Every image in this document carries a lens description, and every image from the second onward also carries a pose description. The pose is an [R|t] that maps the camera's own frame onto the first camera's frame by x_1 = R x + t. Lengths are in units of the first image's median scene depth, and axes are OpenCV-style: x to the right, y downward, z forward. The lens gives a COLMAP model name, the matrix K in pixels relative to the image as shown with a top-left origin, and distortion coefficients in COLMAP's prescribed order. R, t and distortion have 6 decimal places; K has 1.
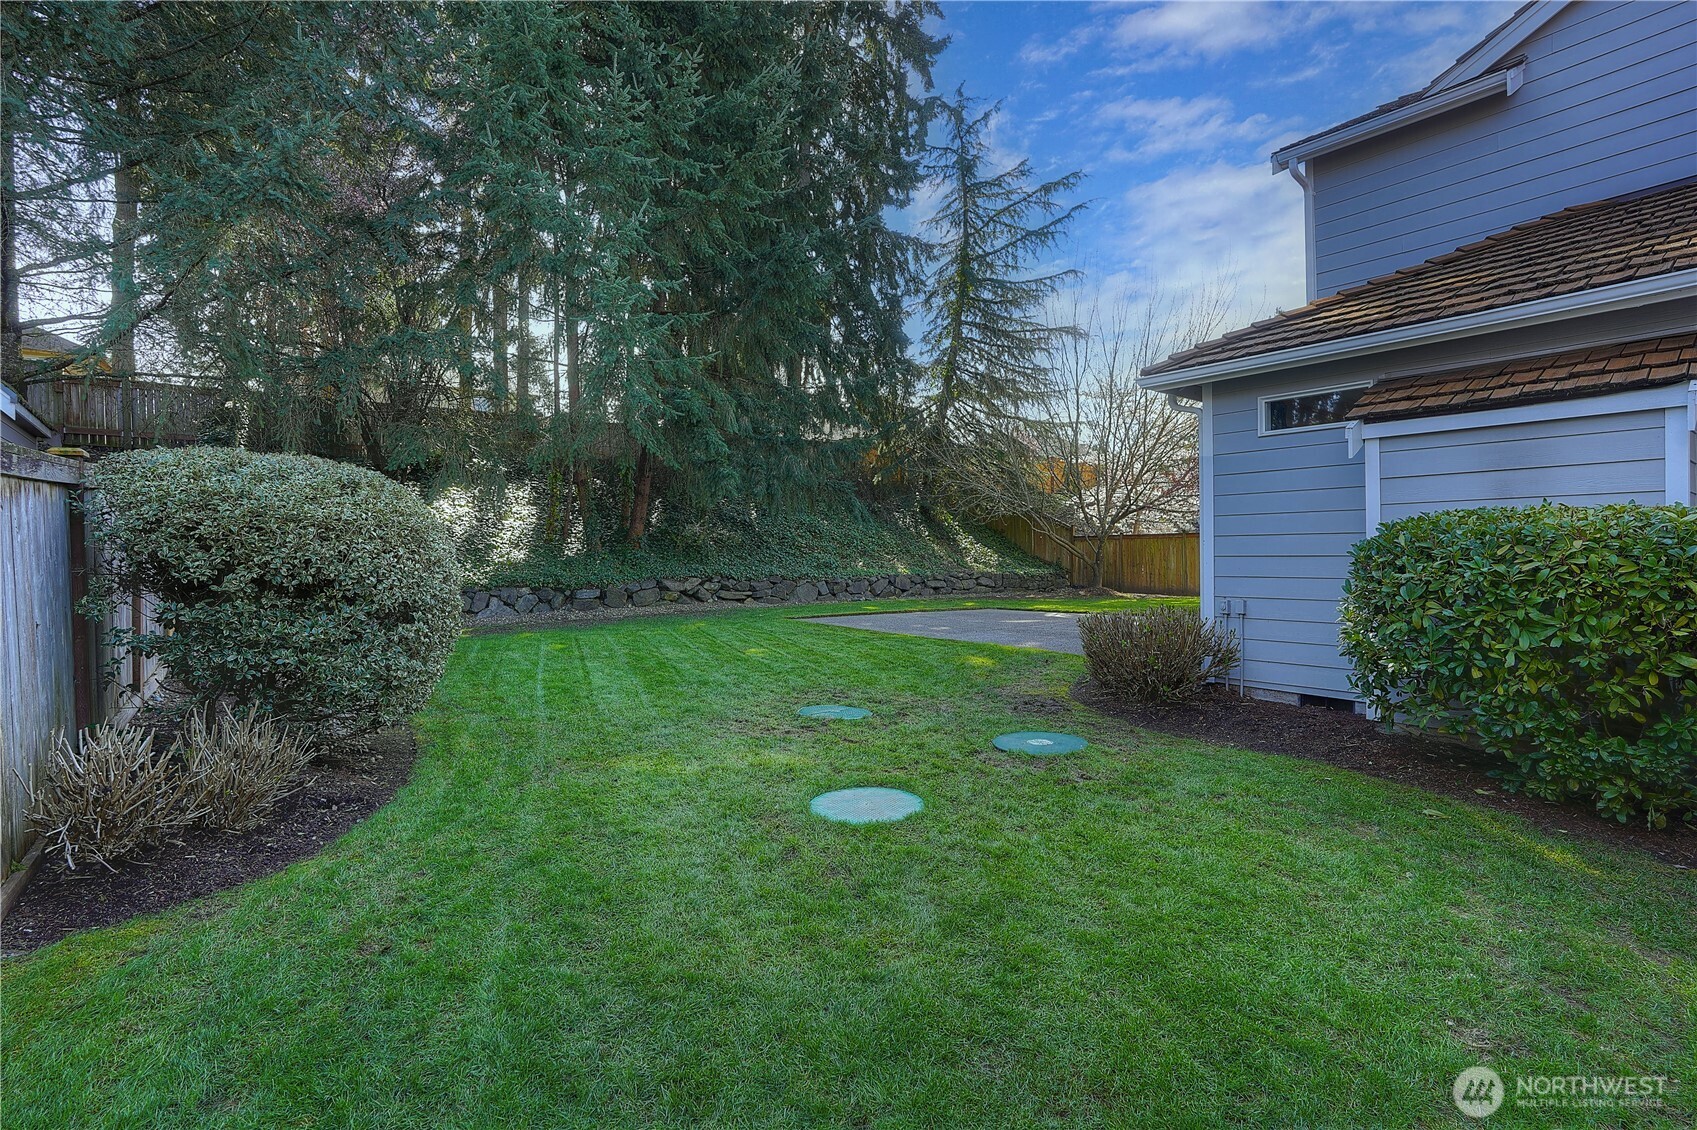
lens RADIAL K [[761.2, 0, 846.7], [0, 761.2, 556.8], [0, 0, 1]] dist [-0.041073, 0.000890]
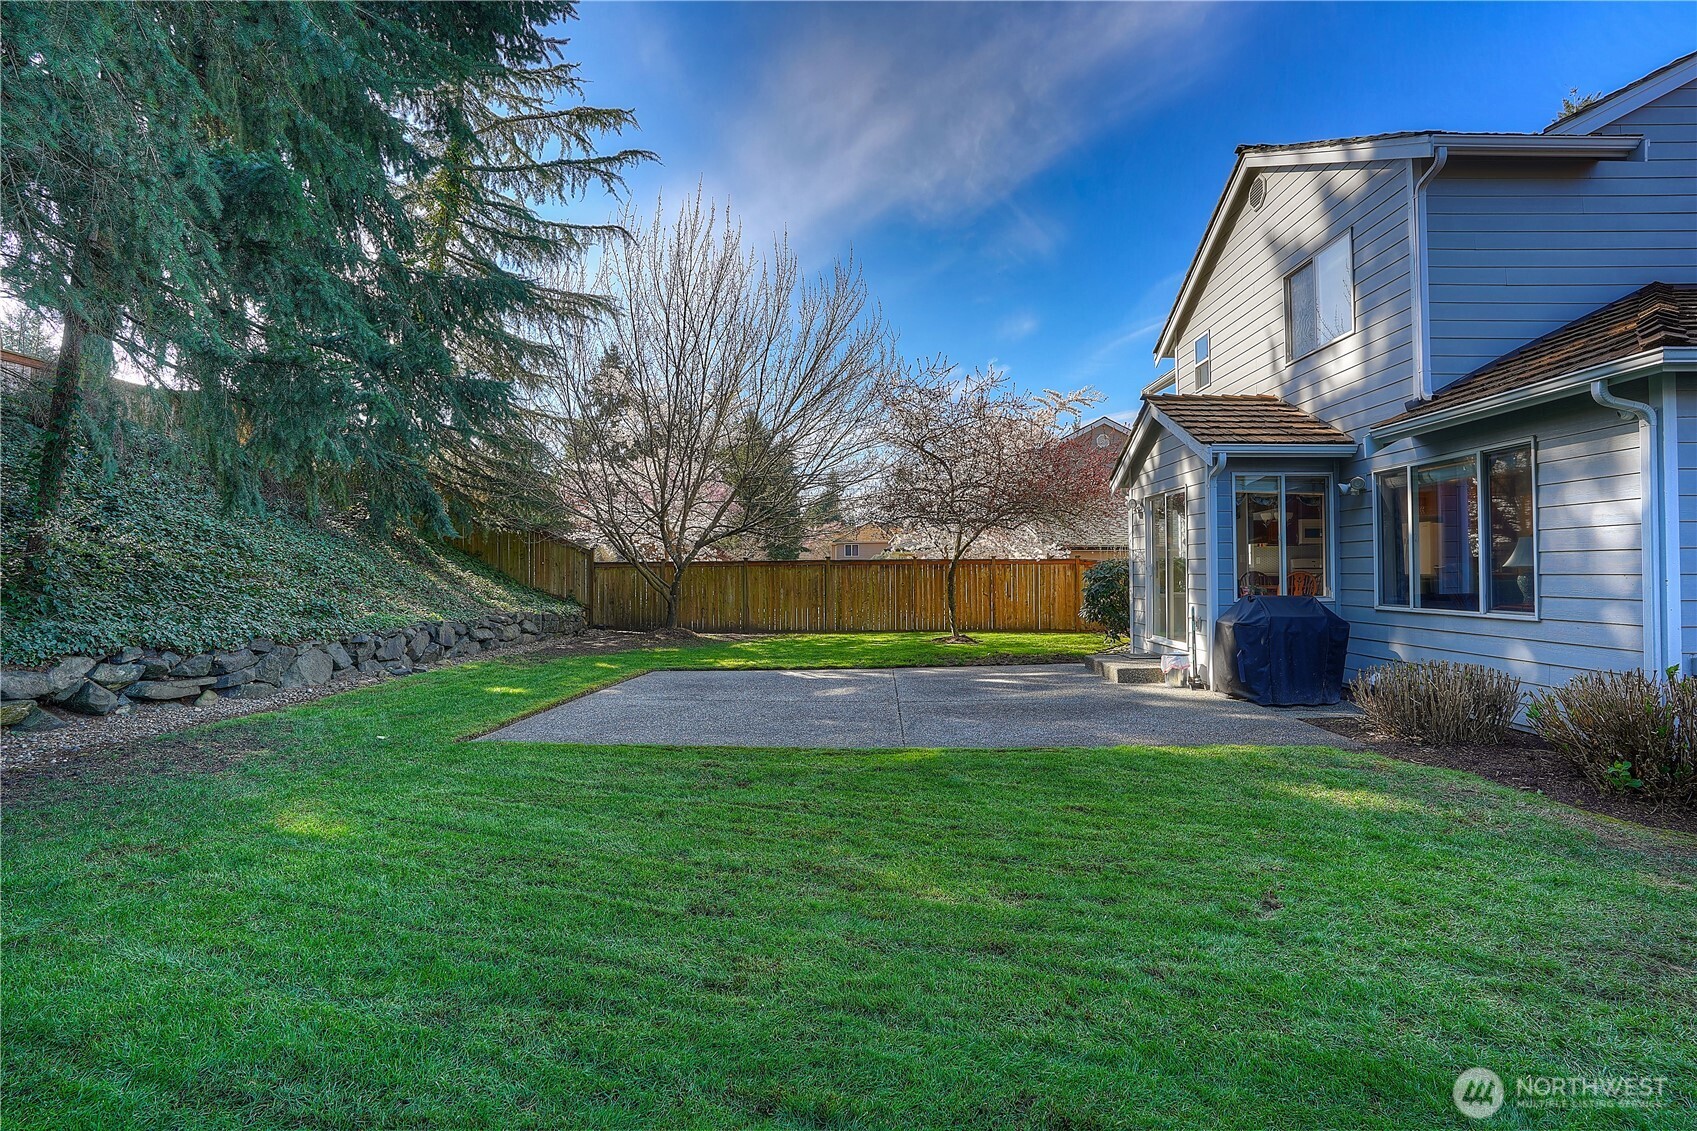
lens RADIAL K [[761.2, 0, 851.3], [0, 761.2, 563.4], [0, 0, 1]] dist [-0.041073, 0.000890]
pose [[0.619756, 0.018430, 0.784578, -0.208211], [0.005629, 0.999594, -0.027927, -0.004334], [-0.784774, 0.021724, 0.619401, 0.412862]]
